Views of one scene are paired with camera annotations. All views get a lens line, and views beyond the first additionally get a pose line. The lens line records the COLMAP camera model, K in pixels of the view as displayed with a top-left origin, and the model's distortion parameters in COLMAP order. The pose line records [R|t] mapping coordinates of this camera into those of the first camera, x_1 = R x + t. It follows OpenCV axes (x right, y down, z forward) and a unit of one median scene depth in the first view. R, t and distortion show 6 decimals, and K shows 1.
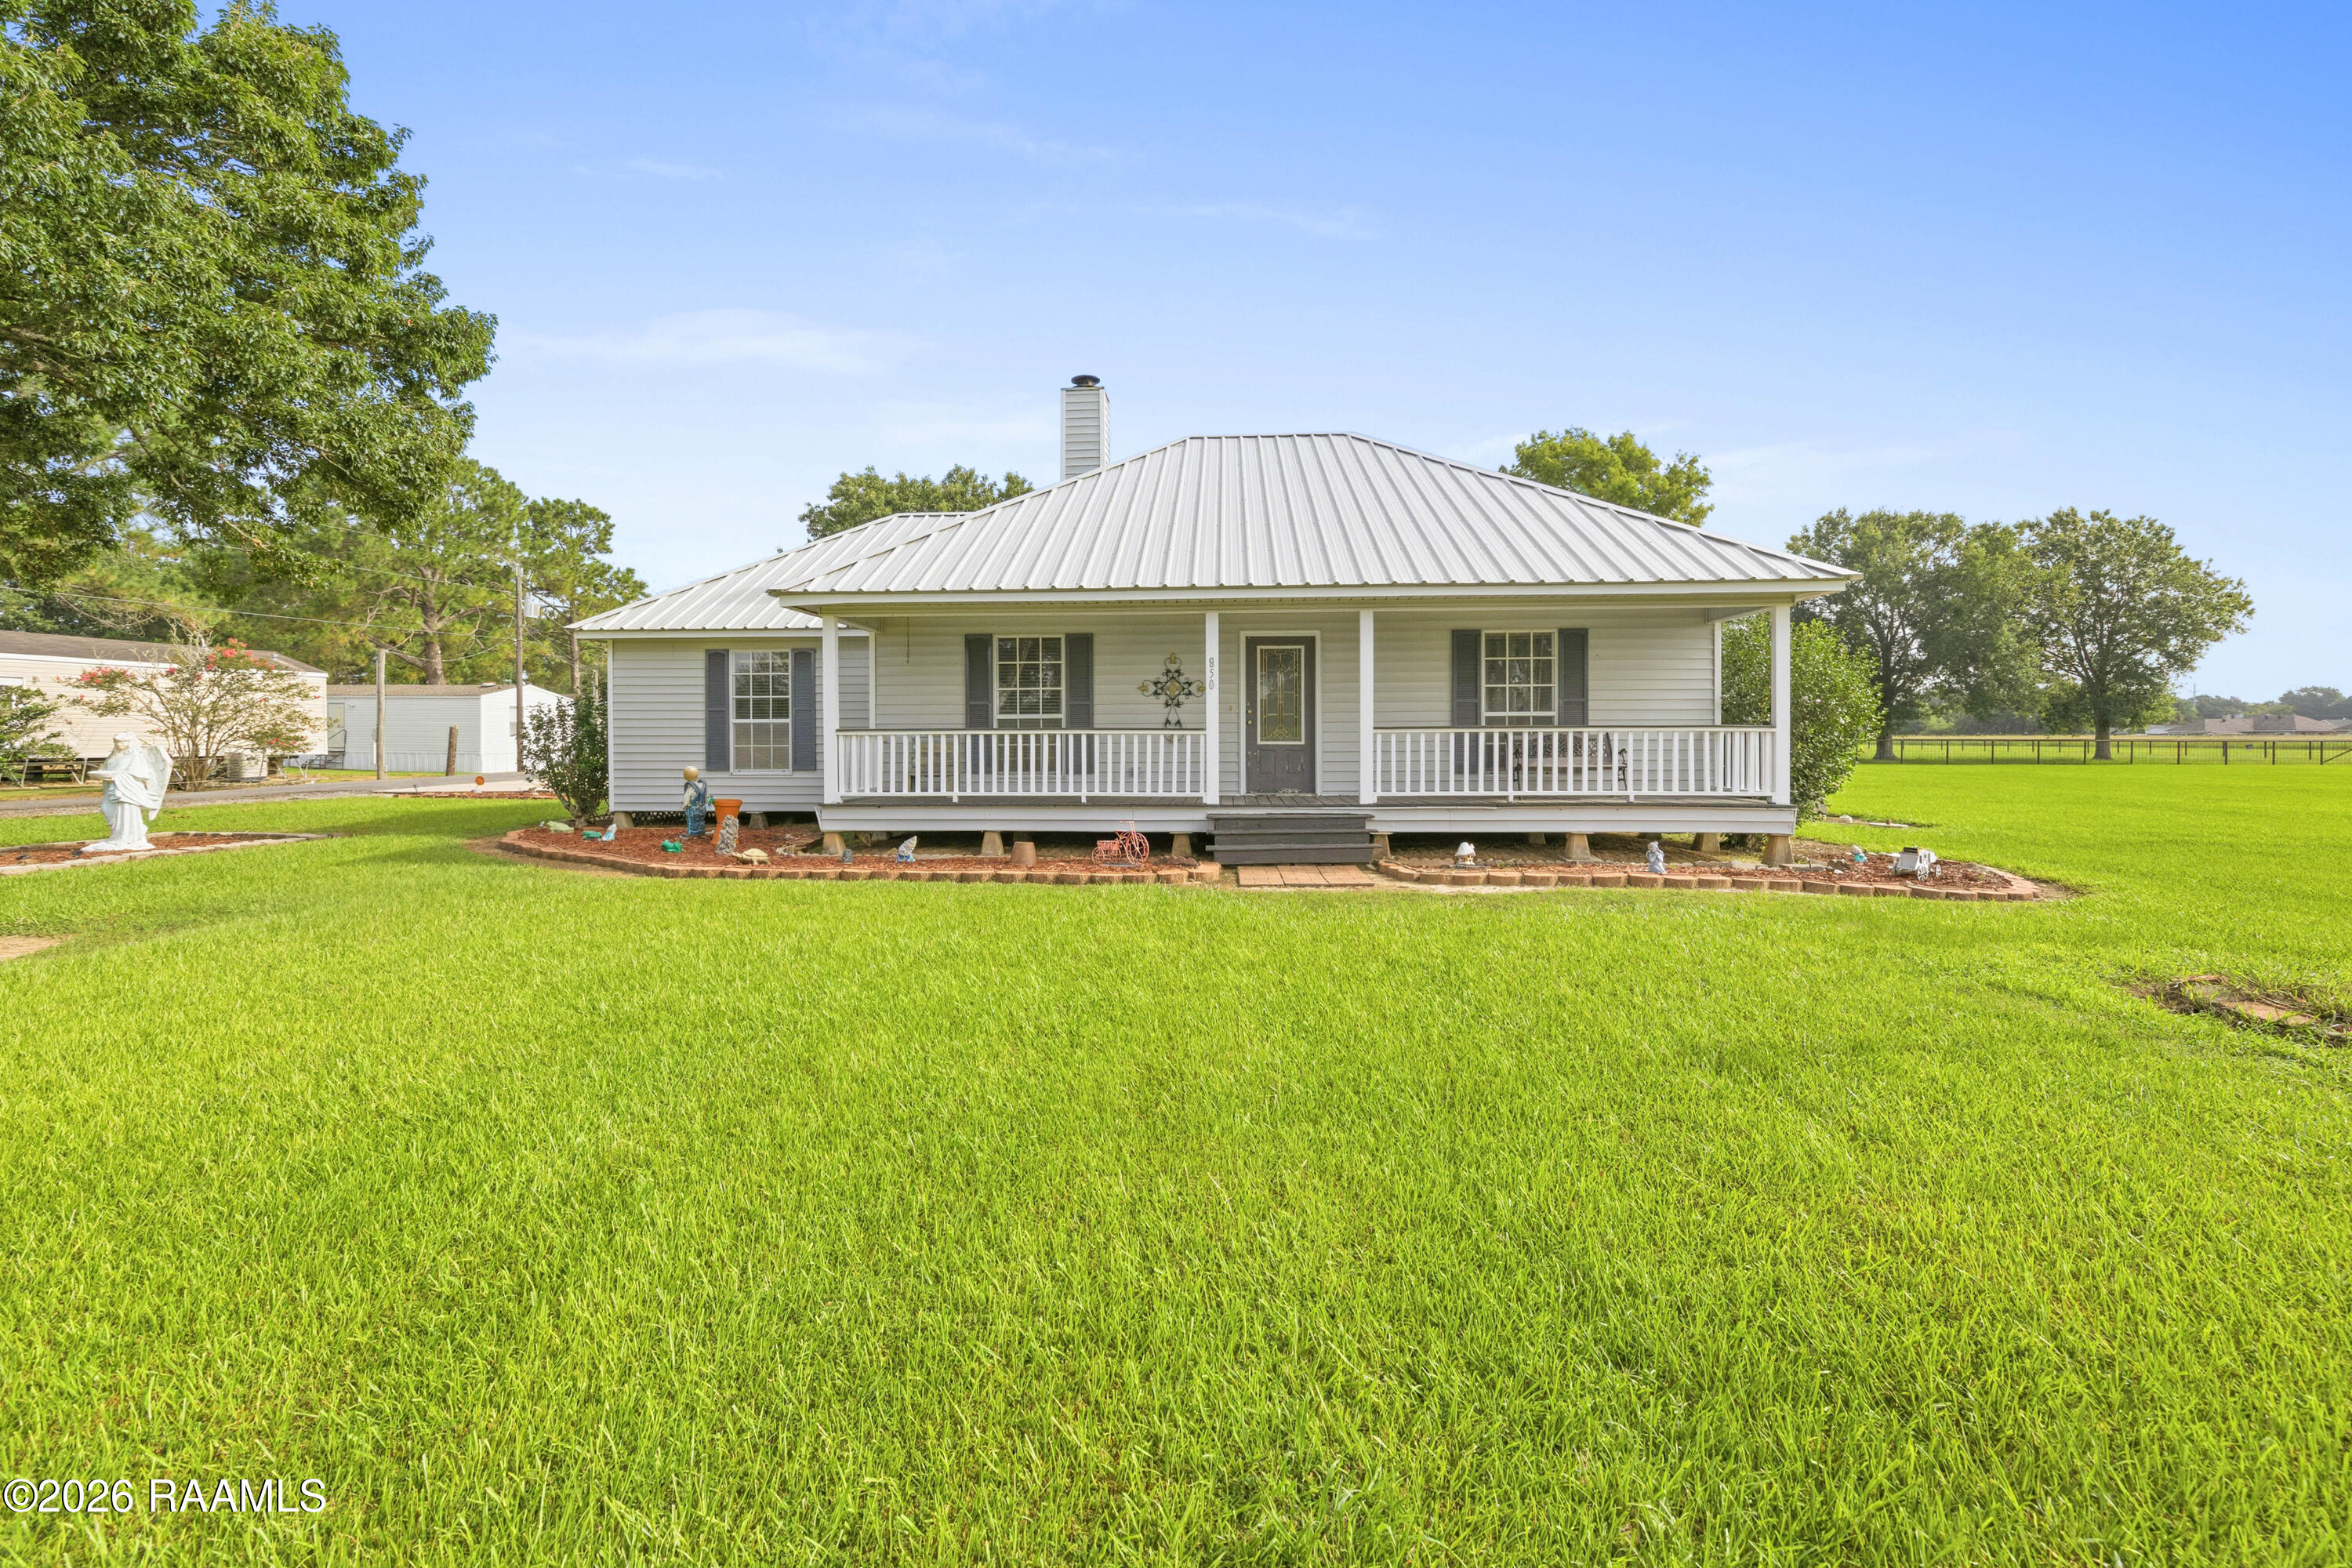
lens RADIAL K [[957.5, 0, 1157.6], [0, 957.5, 729.0], [0, 0, 1]] dist [0.006986, 0.000052]
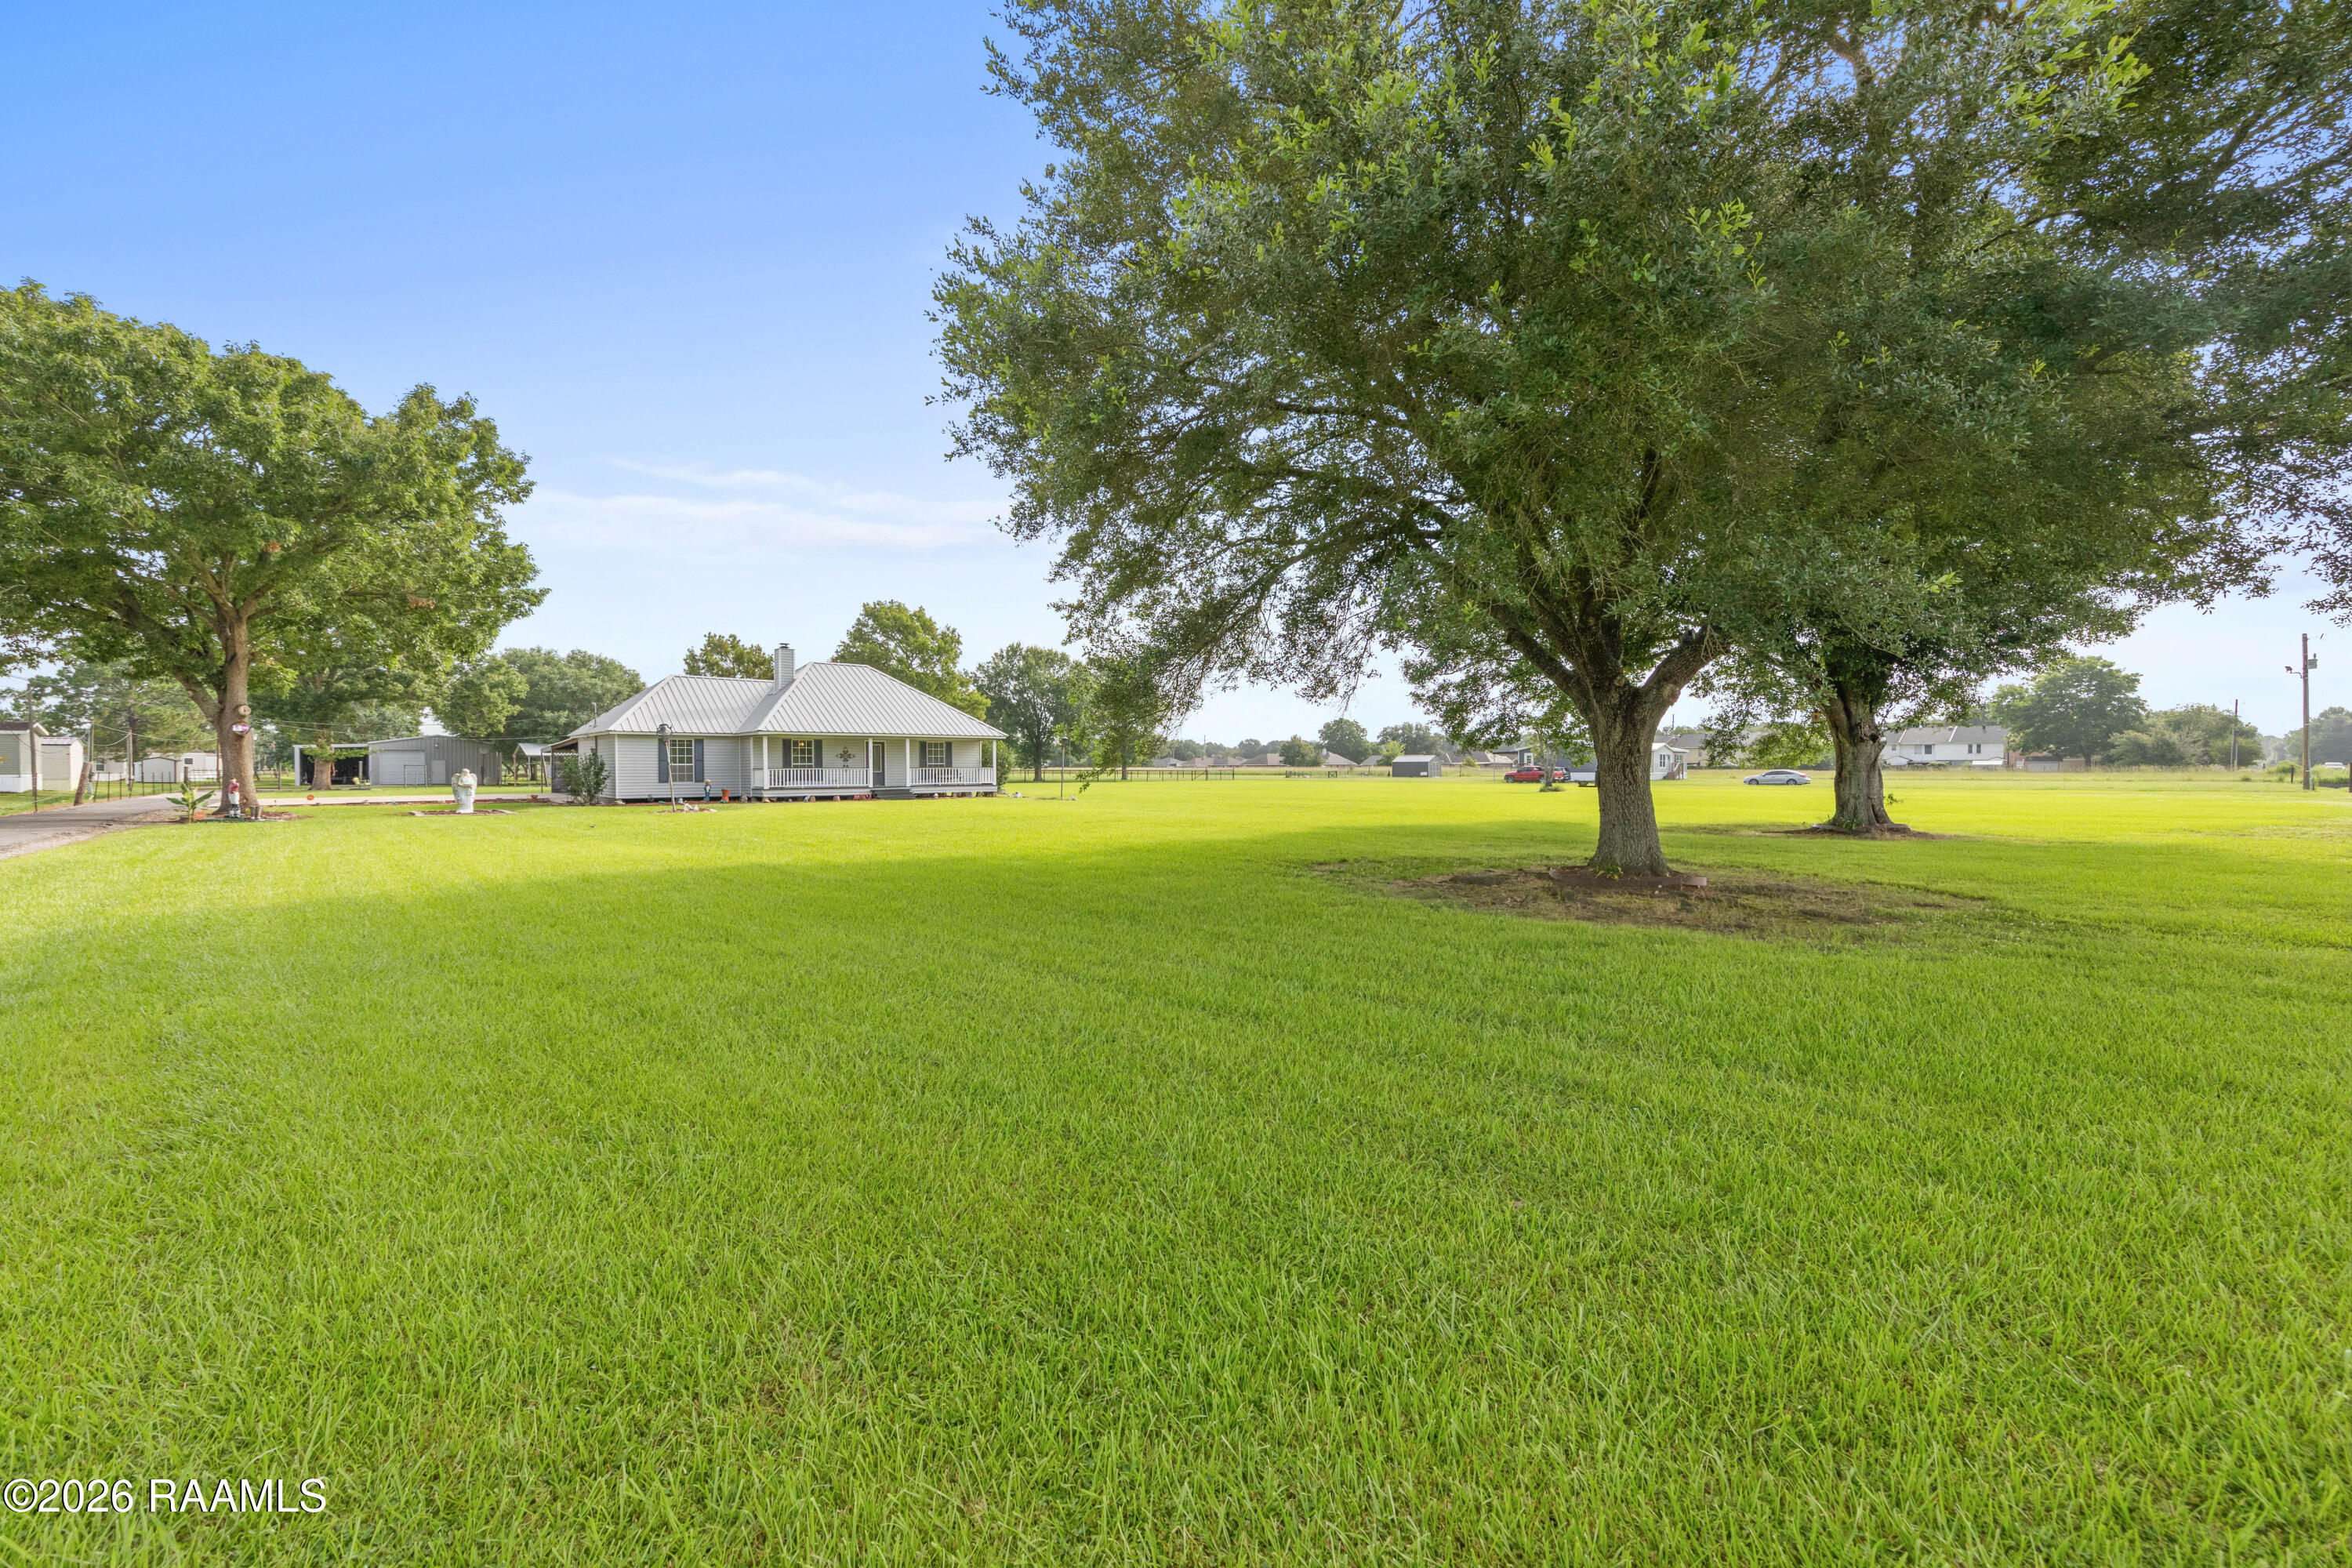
lens RADIAL K [[957.5, 0, 1175.4], [0, 957.5, 772.7], [0, 0, 1]] dist [0.006986, 0.000052]
pose [[0.717172, -0.003050, 0.696890, -1.483873], [-0.005624, 0.999933, 0.010164, -0.023562], [-0.696874, -0.011209, 0.717106, -2.232958]]
